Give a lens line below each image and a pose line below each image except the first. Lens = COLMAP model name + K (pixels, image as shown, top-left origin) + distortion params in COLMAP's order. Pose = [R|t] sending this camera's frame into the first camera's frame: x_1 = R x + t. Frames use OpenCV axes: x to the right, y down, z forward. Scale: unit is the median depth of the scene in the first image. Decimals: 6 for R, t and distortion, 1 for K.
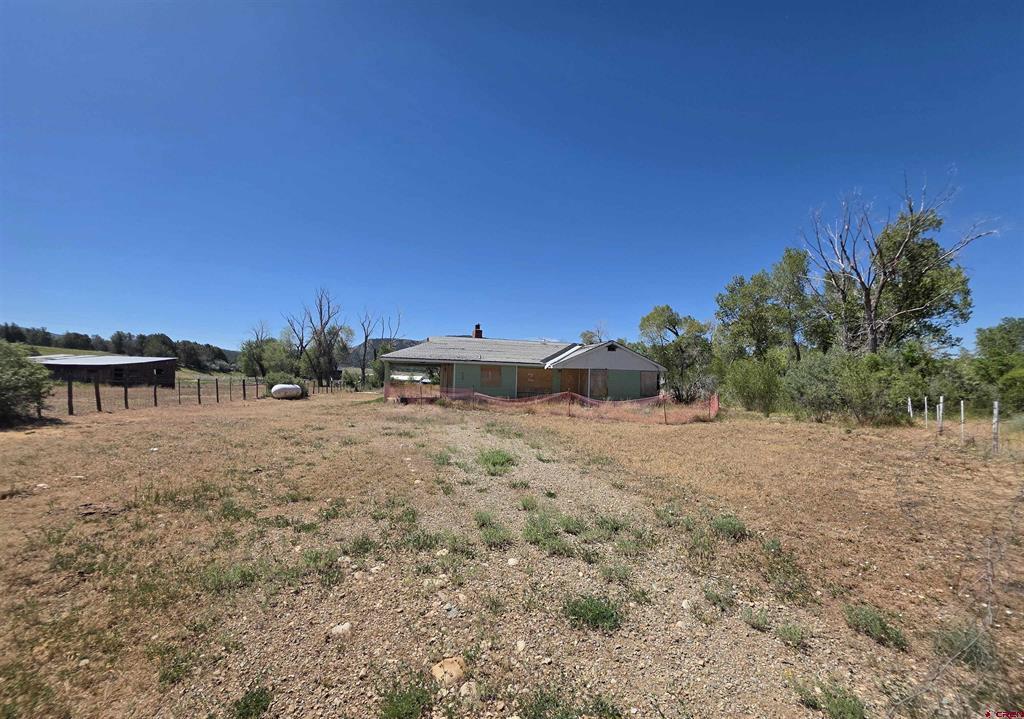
lens RADIAL K [[412.7, 0, 510.1], [0, 412.7, 364.9], [0, 0, 1]] dist [-0.001086, 0.000067]
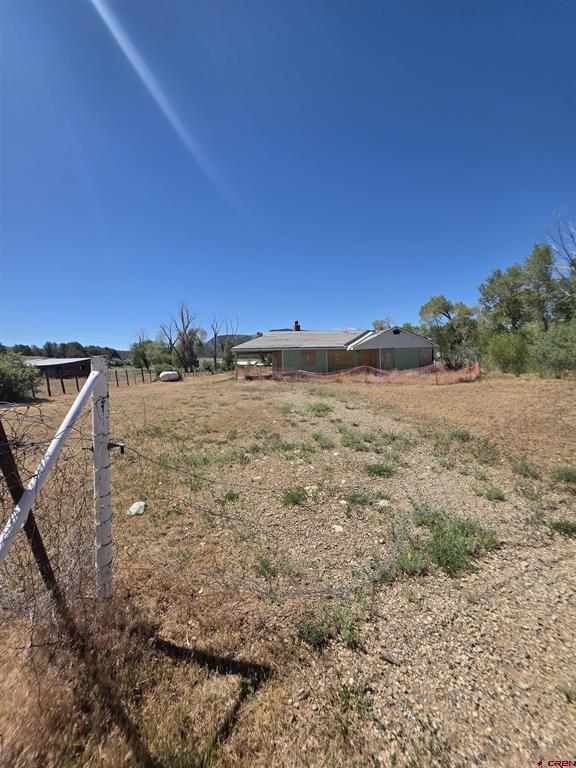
lens RADIAL K [[310.2, 0, 290.2], [0, 310.2, 377.2], [0, 0, 1]] dist [-0.000015, -0.000158]
pose [[0.993734, -0.050217, -0.099854, -0.006301], [0.058735, 0.994710, 0.084280, 0.000210], [0.095093, -0.089616, 0.991426, -0.057735]]
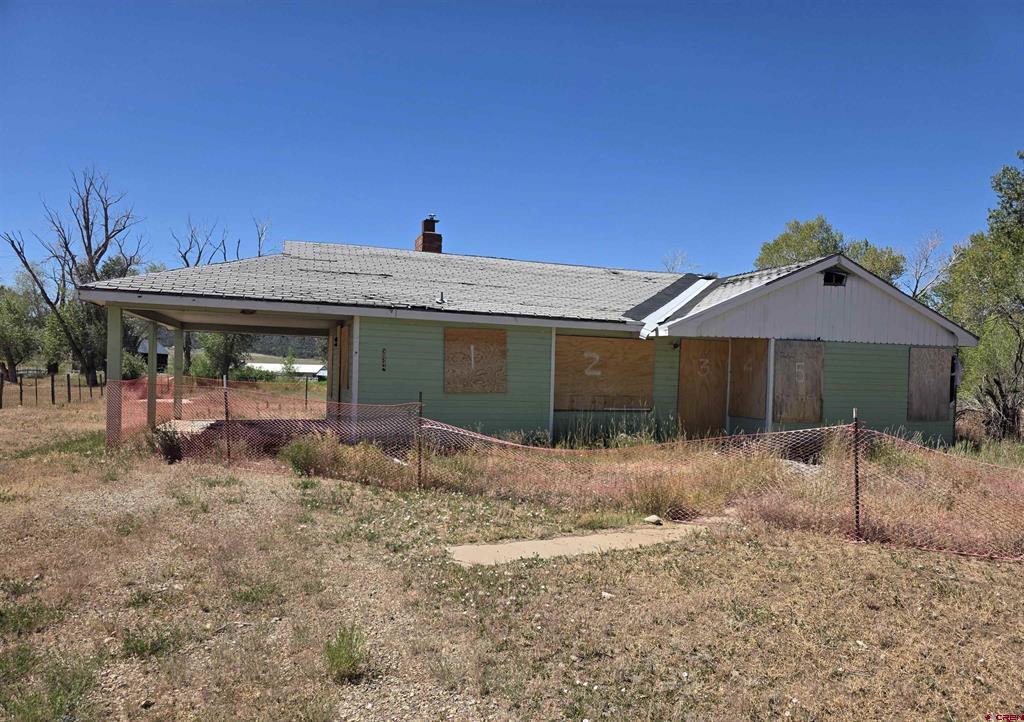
lens RADIAL K [[699.1, 0, 511.1], [0, 699.1, 363.5], [0, 0, 1]] dist [-0.004620, -0.000162]
pose [[0.998820, 0.002601, 0.048490, -0.045238], [-0.003734, 0.999722, 0.023278, 0.018068], [-0.048416, -0.023431, 0.998552, 0.475772]]
